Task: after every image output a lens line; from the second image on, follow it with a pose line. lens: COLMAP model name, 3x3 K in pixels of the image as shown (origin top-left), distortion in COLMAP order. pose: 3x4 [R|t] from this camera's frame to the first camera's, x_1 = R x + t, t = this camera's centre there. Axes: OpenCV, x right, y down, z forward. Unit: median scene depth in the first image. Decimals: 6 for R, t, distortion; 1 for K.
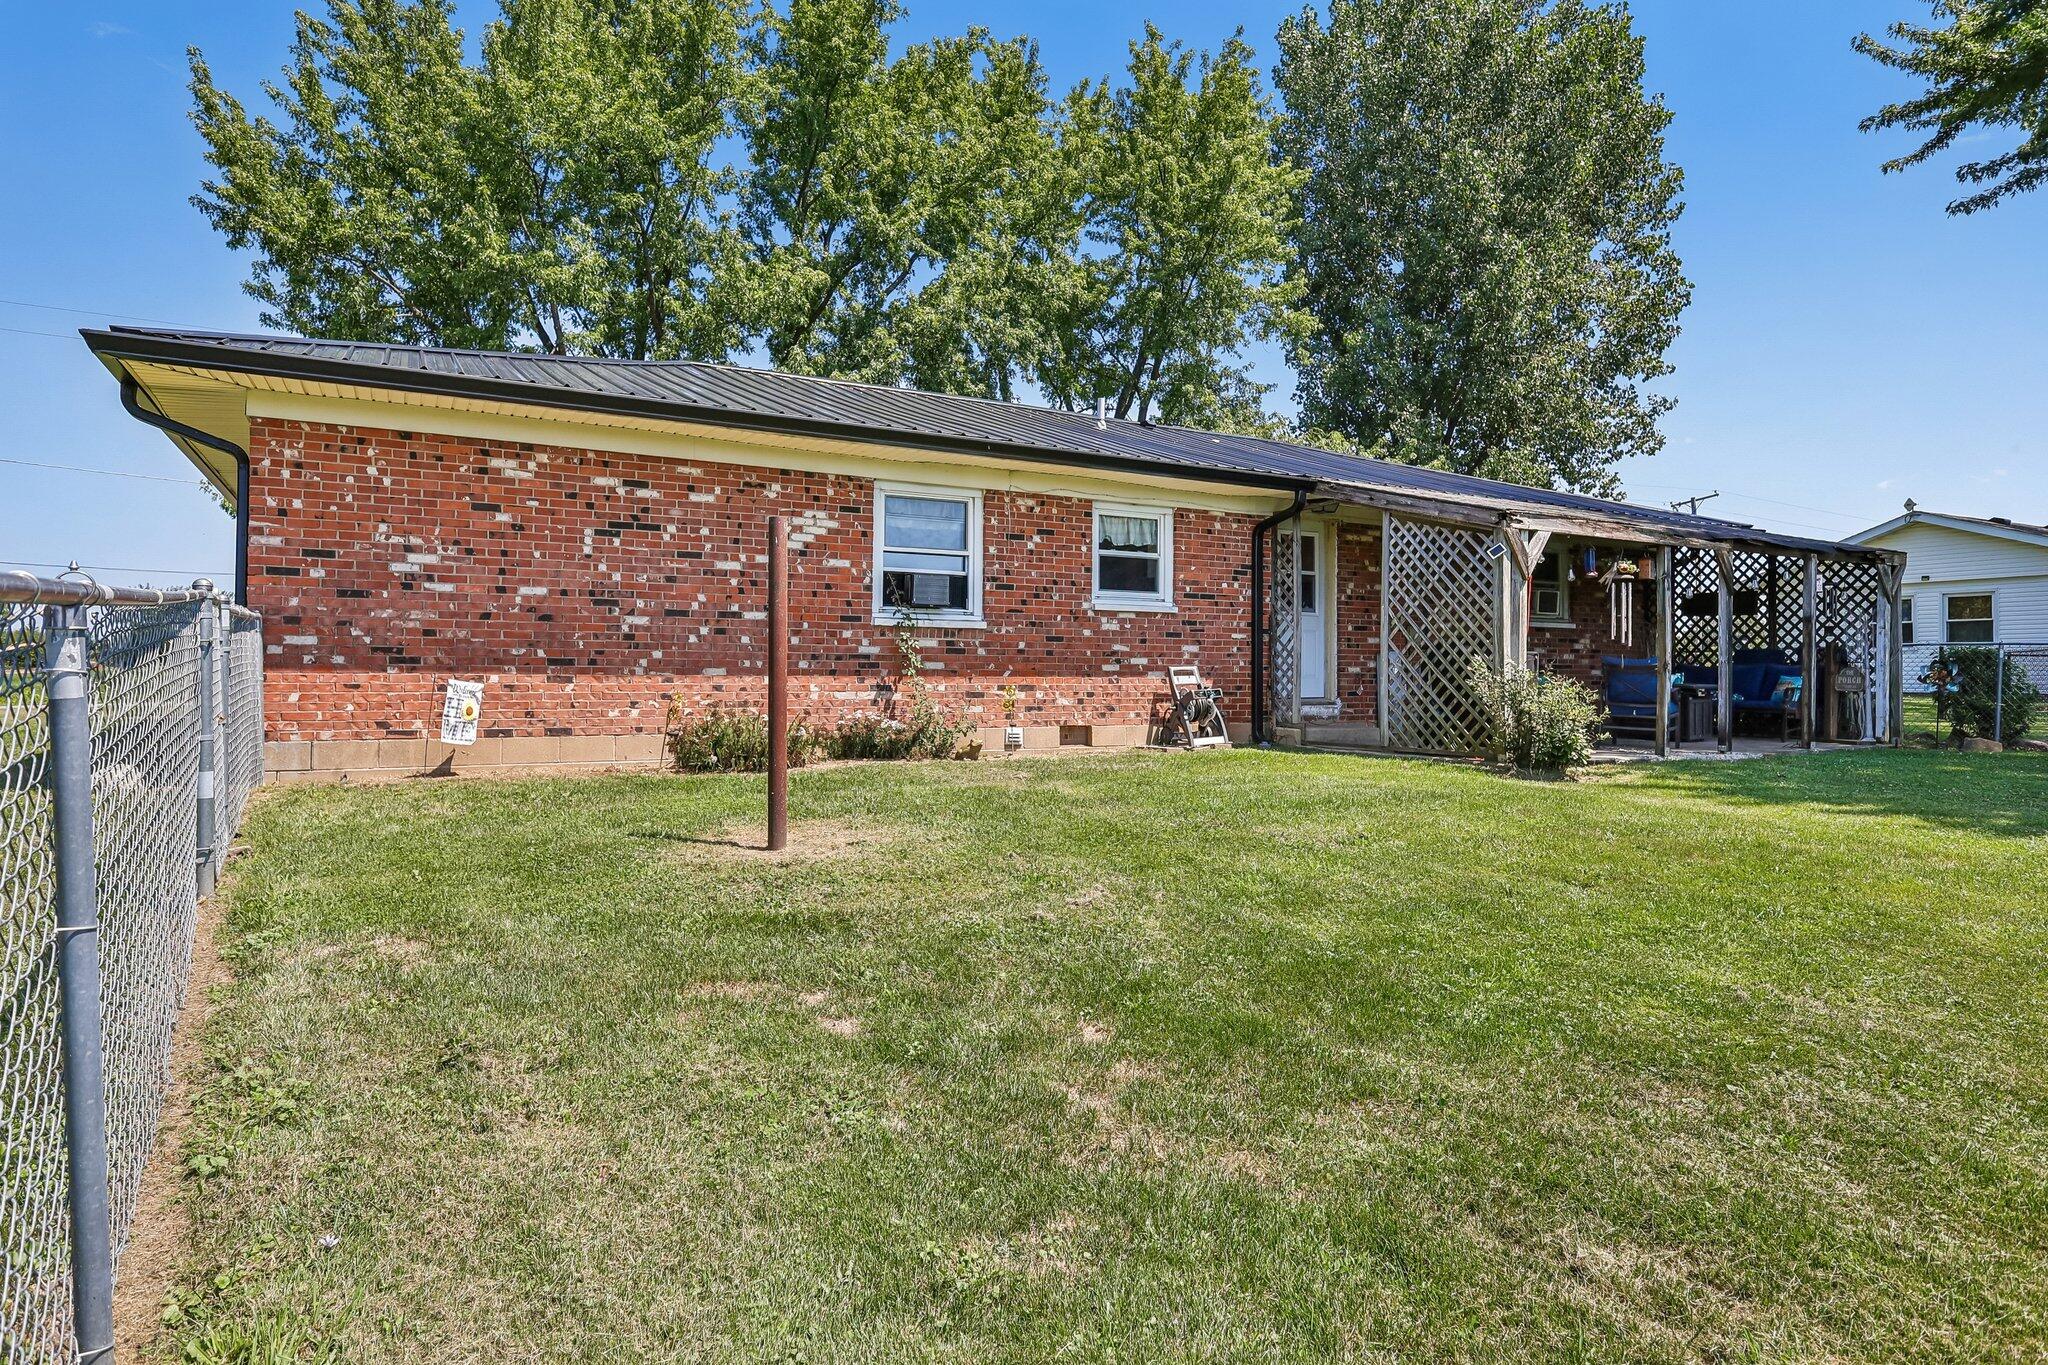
lens RADIAL K [[1162.9, 0, 1023.0], [0, 1162.9, 655.1], [0, 0, 1]] dist [0.018880, -0.001012]
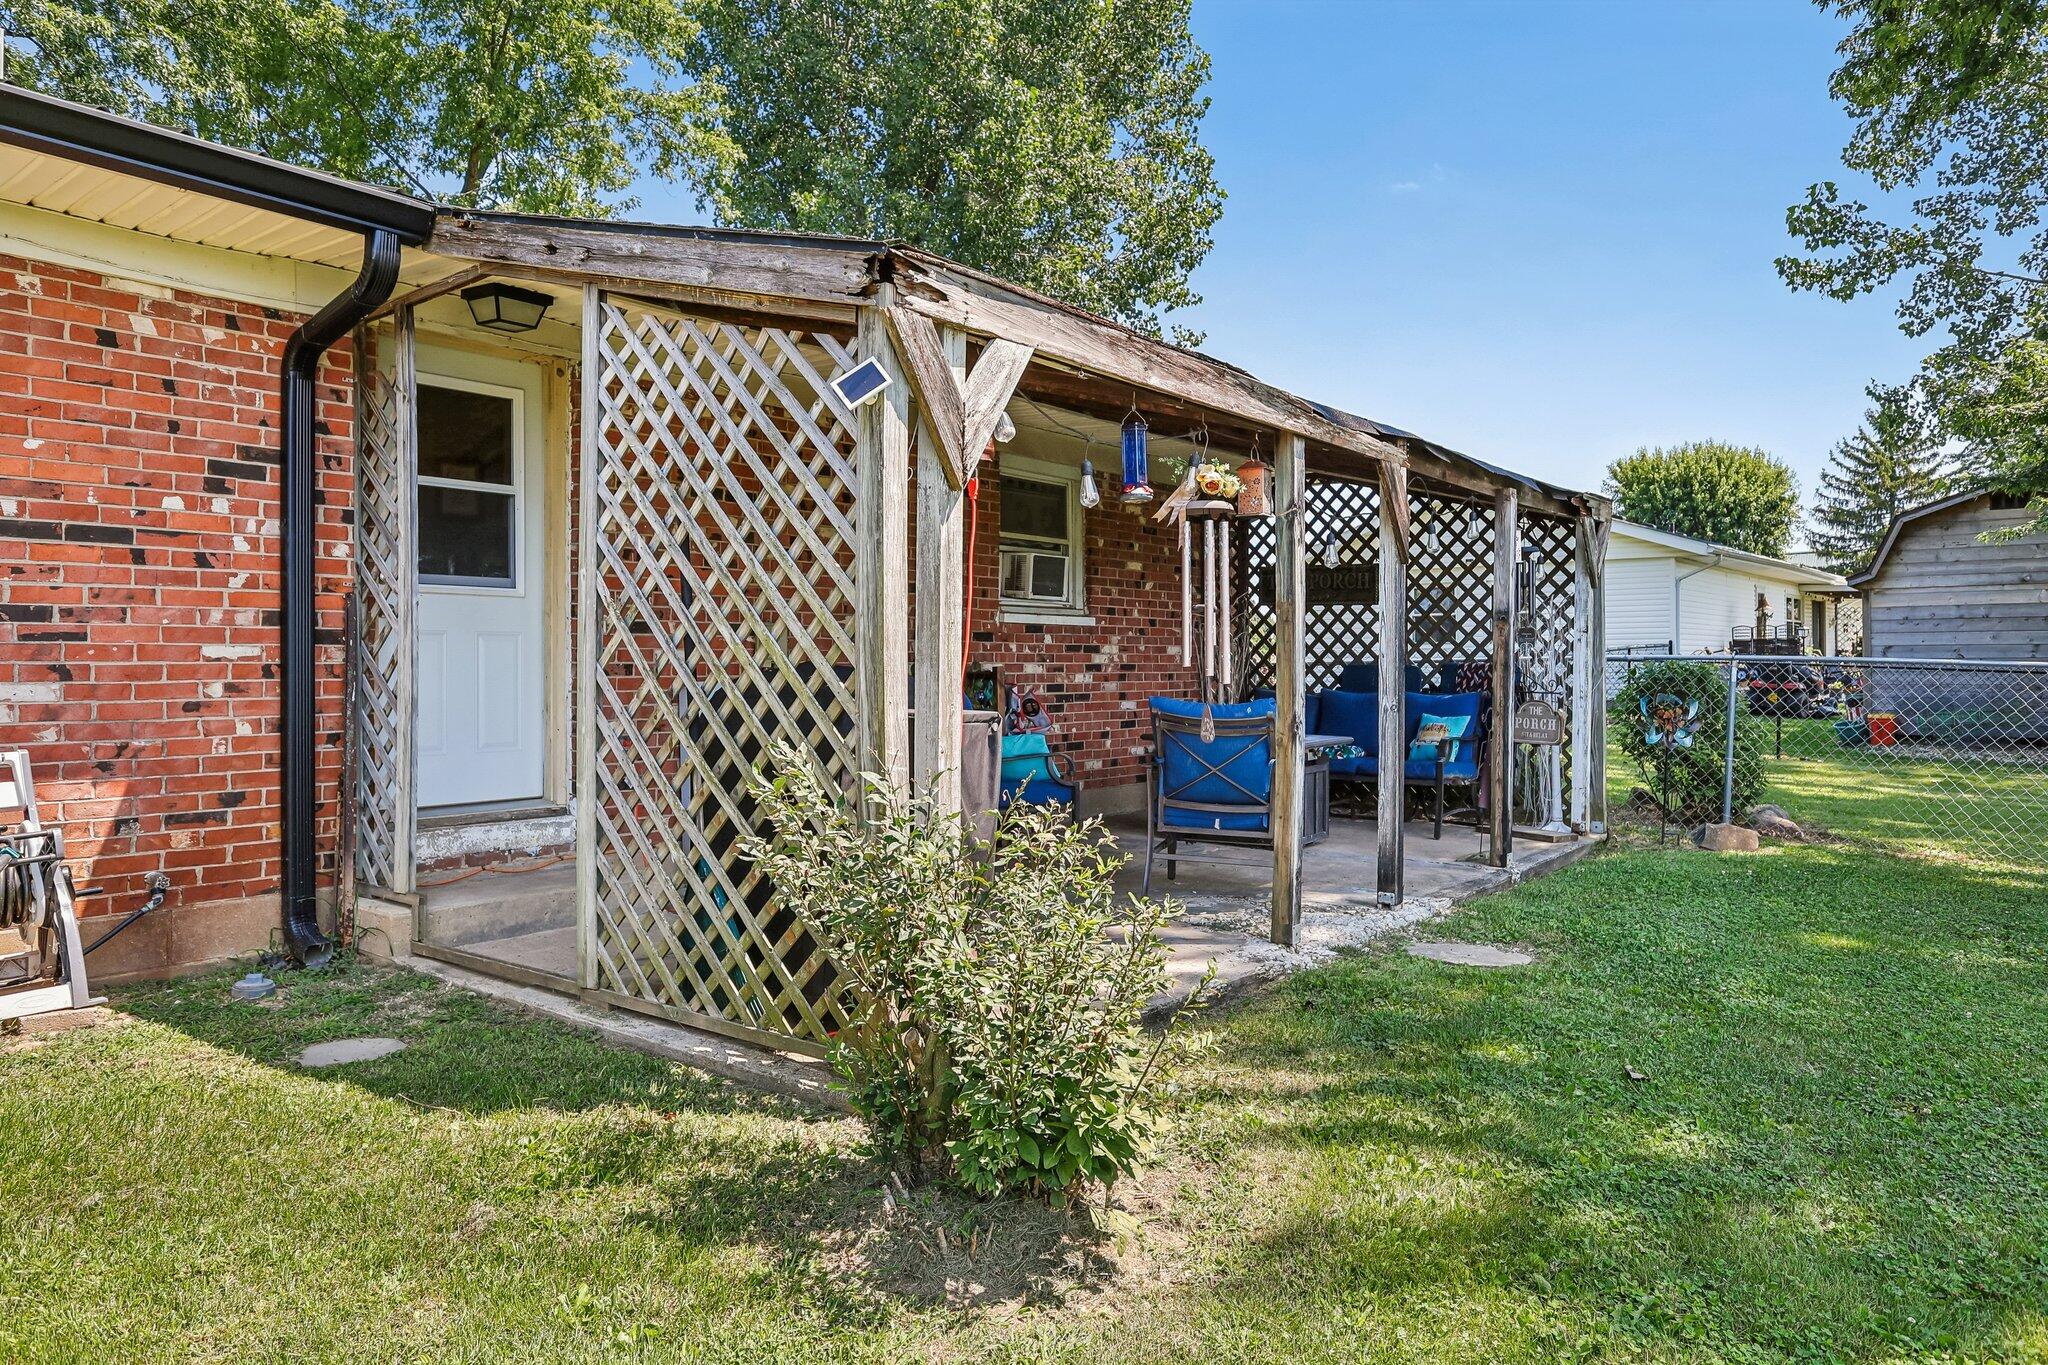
lens RADIAL K [[1282.4, 0, 1016.7], [0, 1282.4, 661.4], [0, 0, 1]] dist [-0.004304, -0.001598]
pose [[0.927380, -0.006049, 0.374072, 0.293506], [-0.000359, 0.999854, 0.017057, -0.022548], [-0.374121, -0.015953, 0.927243, 0.625781]]
